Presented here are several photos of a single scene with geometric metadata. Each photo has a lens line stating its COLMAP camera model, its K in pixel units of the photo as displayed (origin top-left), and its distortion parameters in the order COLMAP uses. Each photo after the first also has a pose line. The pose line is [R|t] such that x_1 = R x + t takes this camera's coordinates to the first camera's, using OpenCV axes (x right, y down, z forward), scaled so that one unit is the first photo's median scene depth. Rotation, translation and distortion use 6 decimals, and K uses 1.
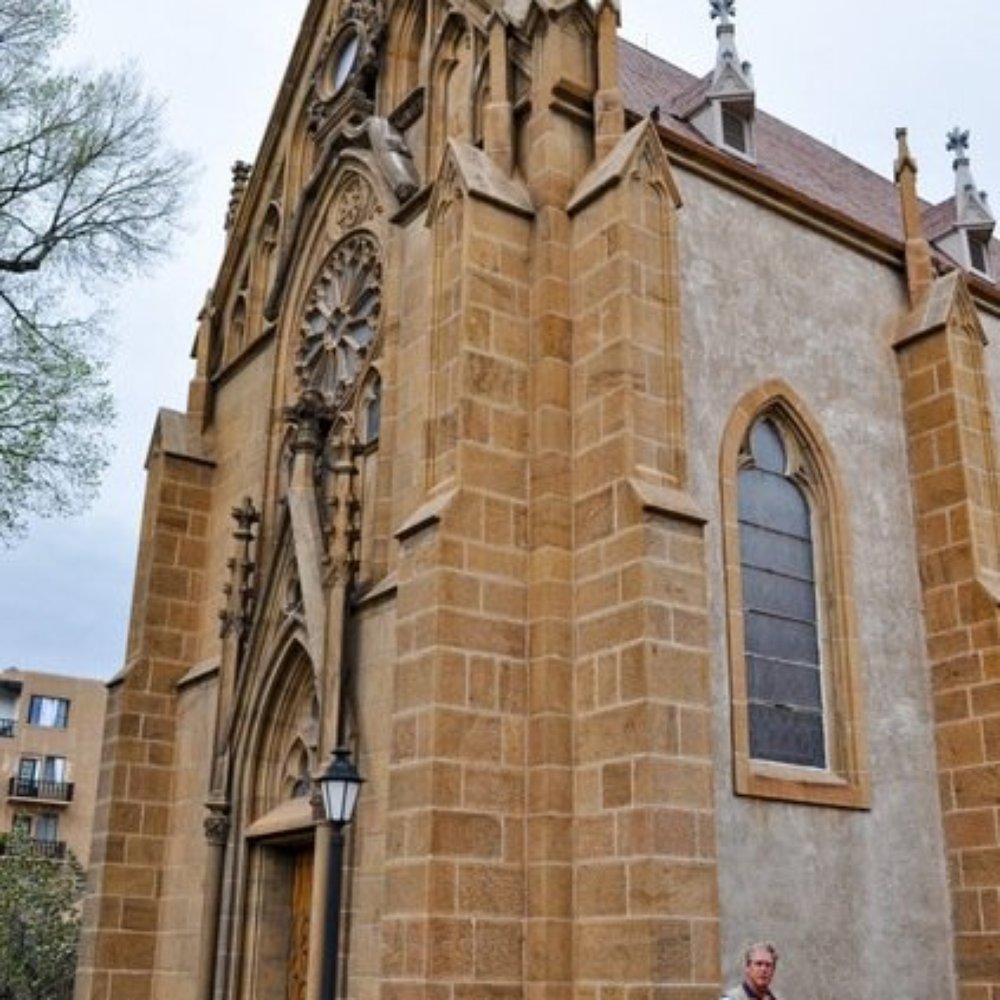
lens RADIAL K [[1274.4, 0, 500.0], [0, 1274.4, 500.0], [0, 0, 1]] dist [-0.109150, 0.055139]
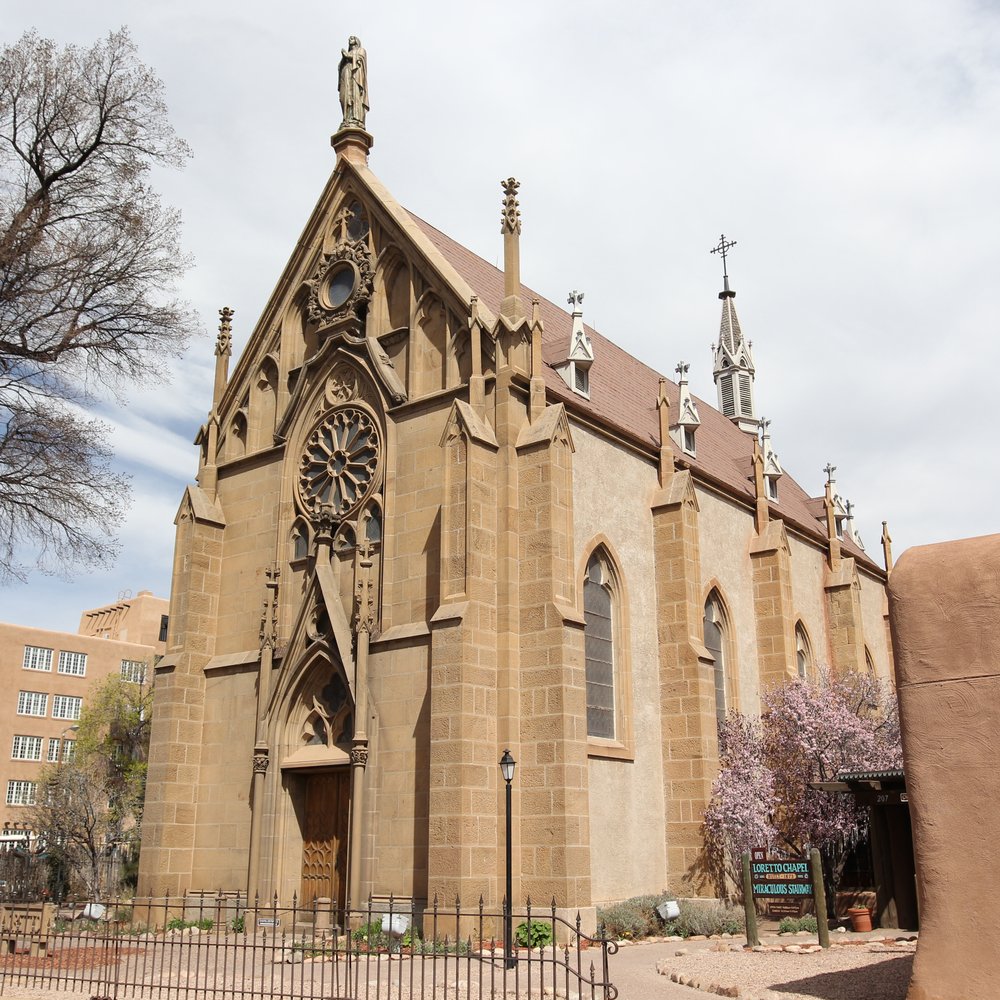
lens RADIAL K [[1108.6, 0, 500.0], [0, 1108.6, 500.0], [0, 0, 1]] dist [-0.067207, 0.012009]
pose [[0.954146, 0.073928, 0.290068, -0.412494], [-0.088843, 0.995298, 0.038575, -0.196416], [-0.285852, -0.062577, 0.956228, -0.541154]]
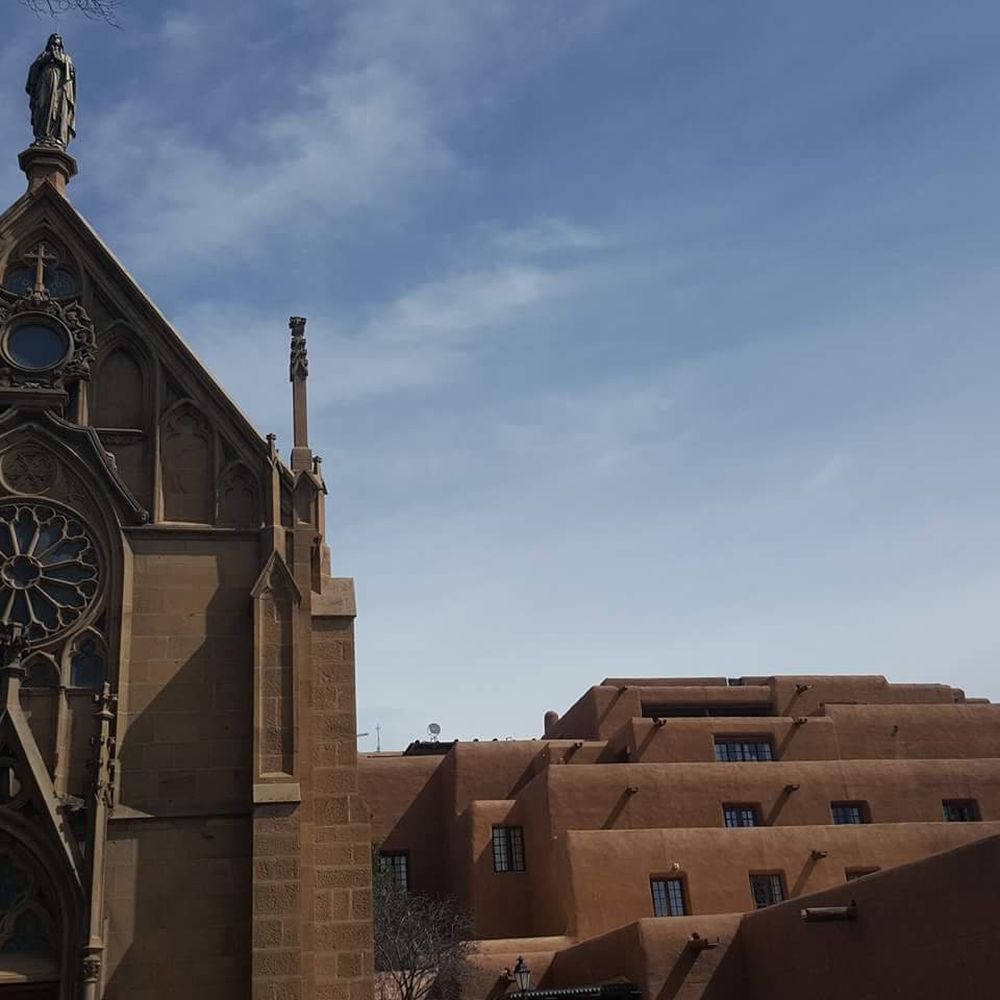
lens RADIAL K [[1290.9, 0, 496.5], [0, 1290.9, 515.9], [0, 0, 1]] dist [0.167752, -0.489868]
pose [[0.370830, 0.324028, 0.870340, -1.326752], [-0.250618, 0.937305, -0.242177, 0.008591], [-0.894246, -0.128316, 0.428788, 0.030676]]
